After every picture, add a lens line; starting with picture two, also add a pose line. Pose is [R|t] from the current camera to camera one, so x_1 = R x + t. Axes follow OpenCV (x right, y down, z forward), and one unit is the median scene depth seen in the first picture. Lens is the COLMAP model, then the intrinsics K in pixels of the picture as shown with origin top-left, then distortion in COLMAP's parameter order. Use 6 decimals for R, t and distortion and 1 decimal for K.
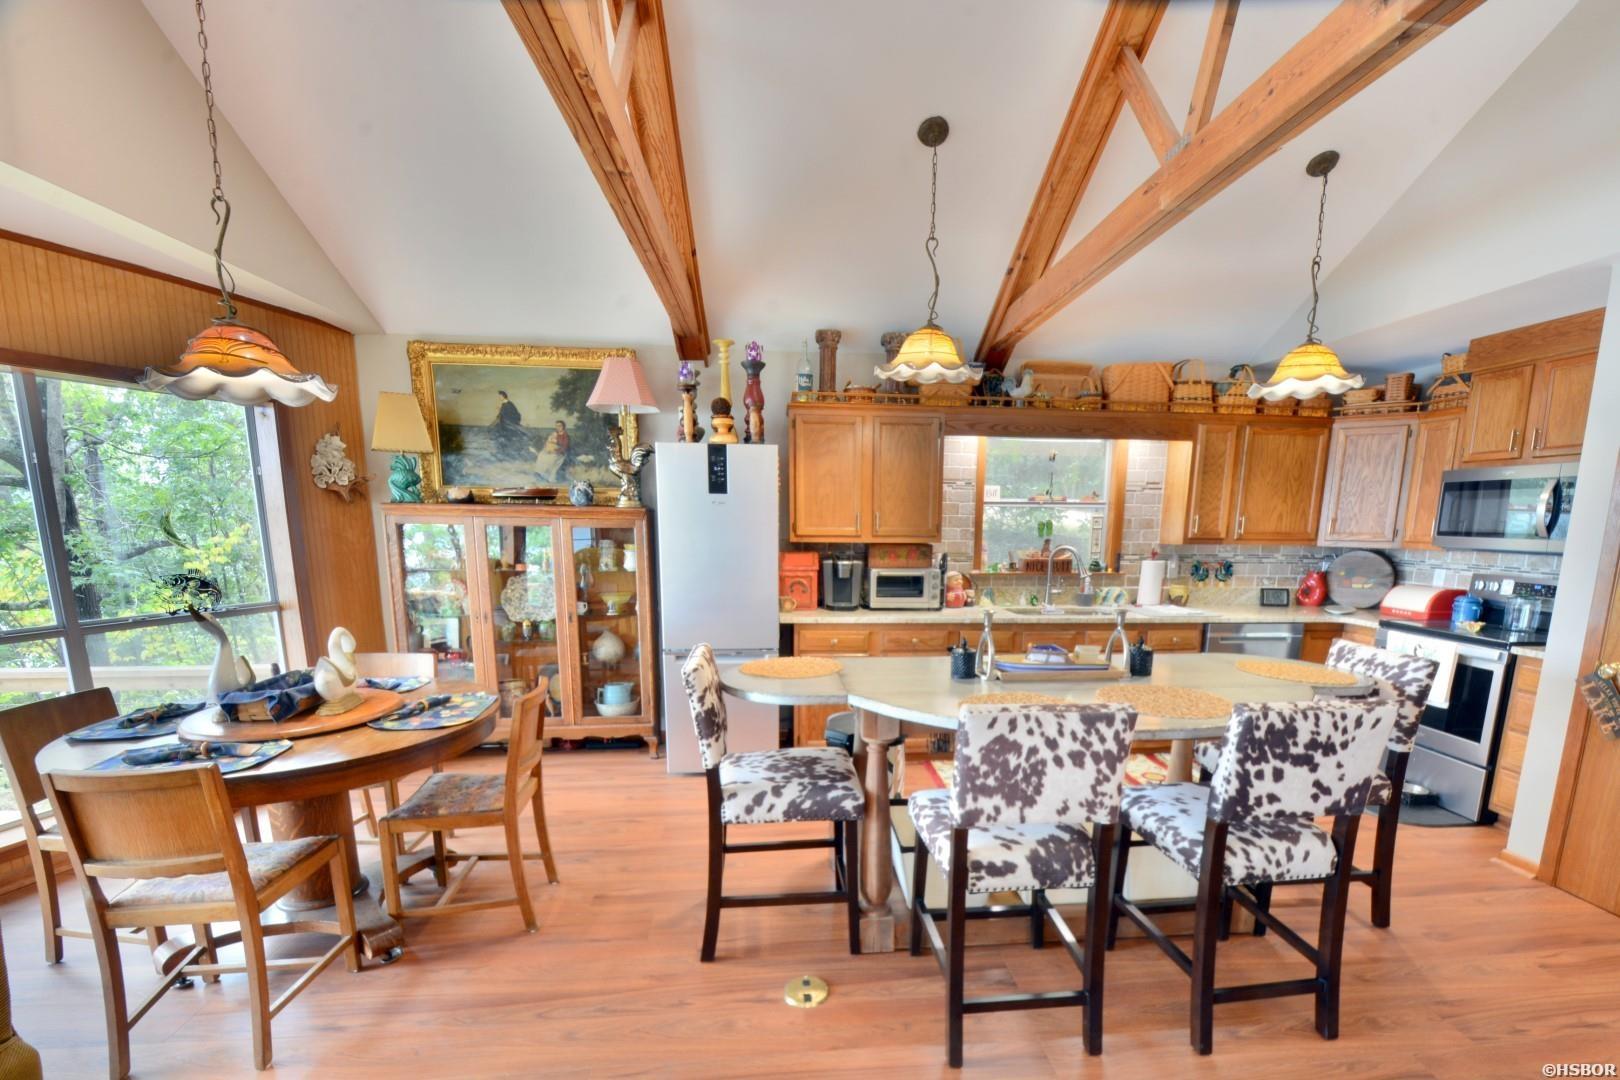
lens RADIAL K [[715.0, 0, 848.2], [0, 715.0, 661.5], [0, 0, 1]] dist [0.023362, -0.029202]
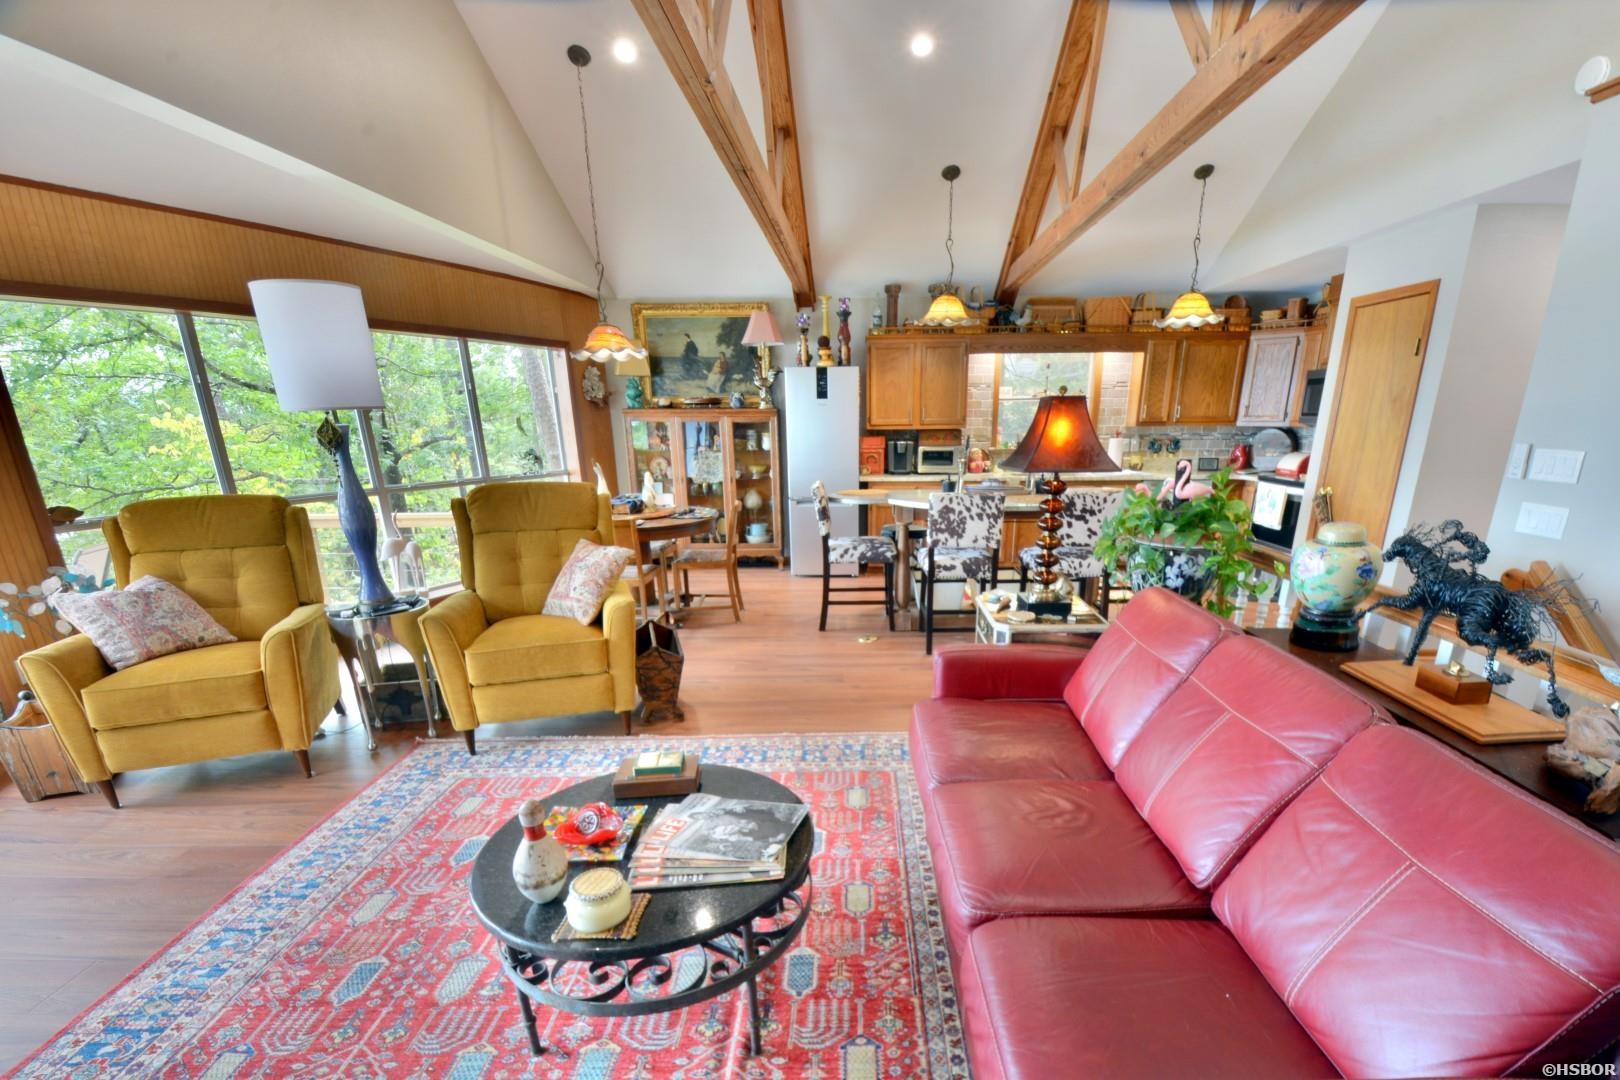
lens RADIAL K [[715.0, 0, 848.2], [0, 715.0, 661.5], [0, 0, 1]] dist [0.023362, -0.029202]
pose [[0.992691, 0.020753, -0.118887, 0.075121], [-0.004431, 0.990707, 0.135943, 0.122270], [0.120604, -0.134423, 0.983557, -0.608512]]
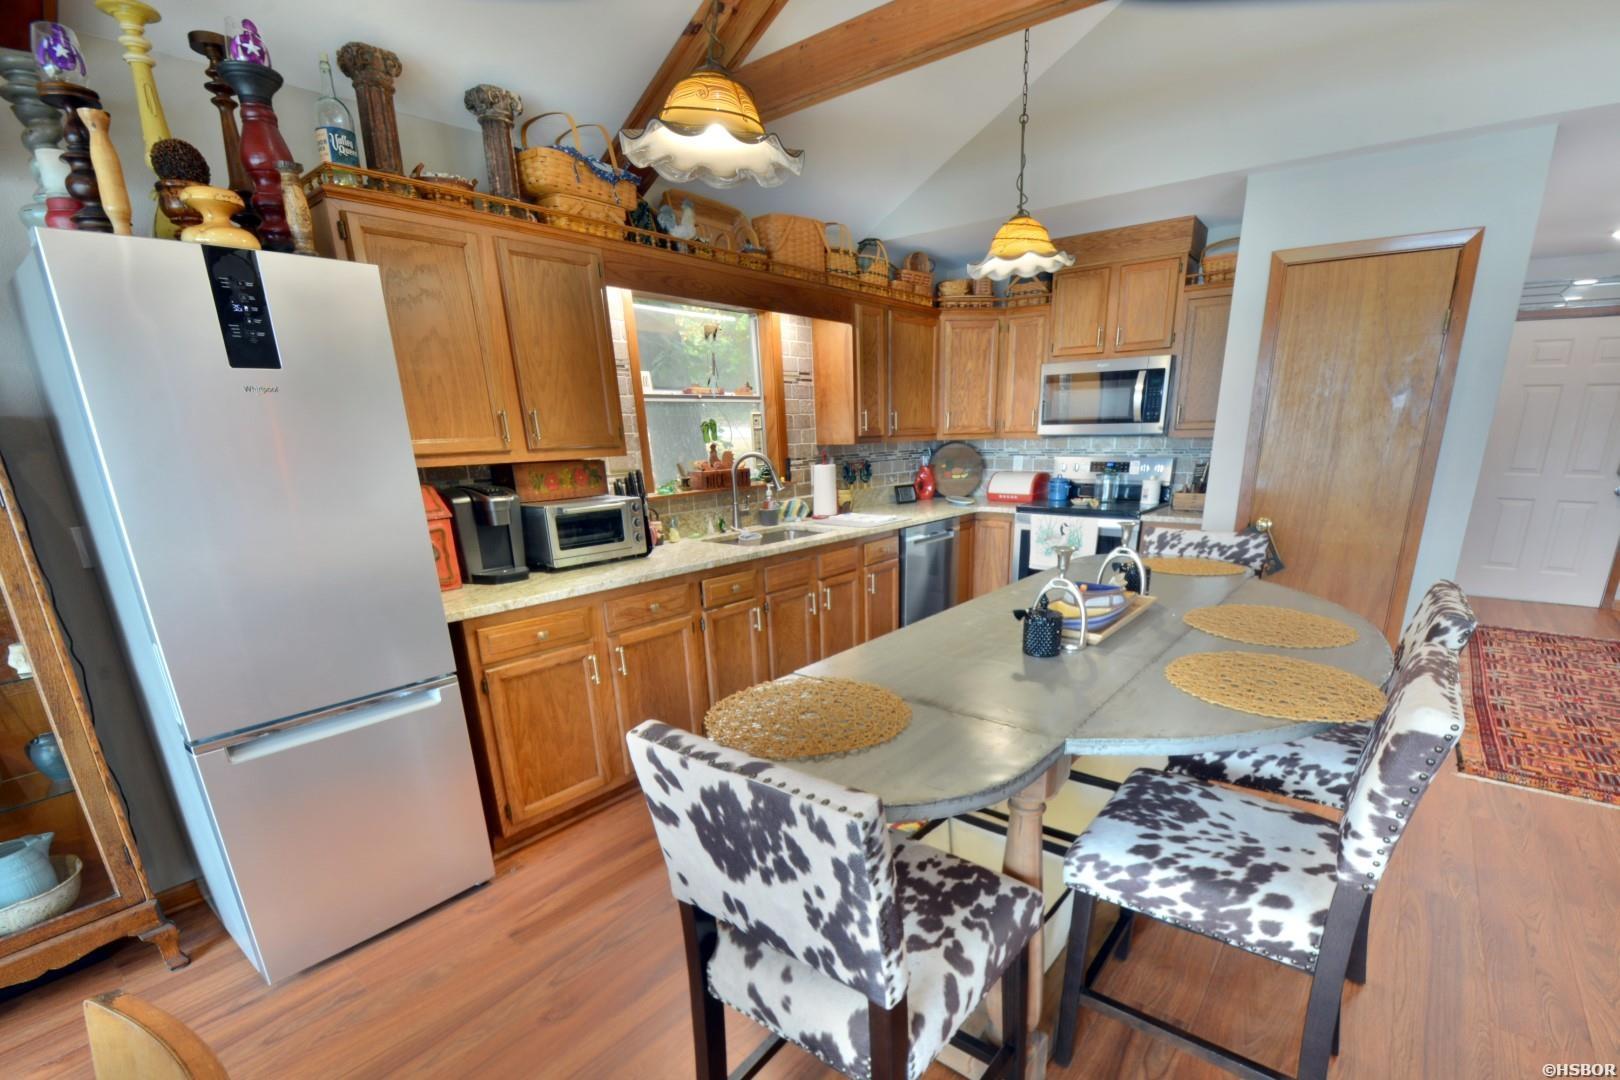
lens RADIAL K [[715.0, 0, 848.2], [0, 715.0, 661.5], [0, 0, 1]] dist [0.023362, -0.029202]
pose [[0.689177, -0.250124, 0.680054, -0.241646], [0.166336, 0.968080, 0.187493, -0.073181], [-0.705243, -0.016098, 0.708783, 0.386010]]
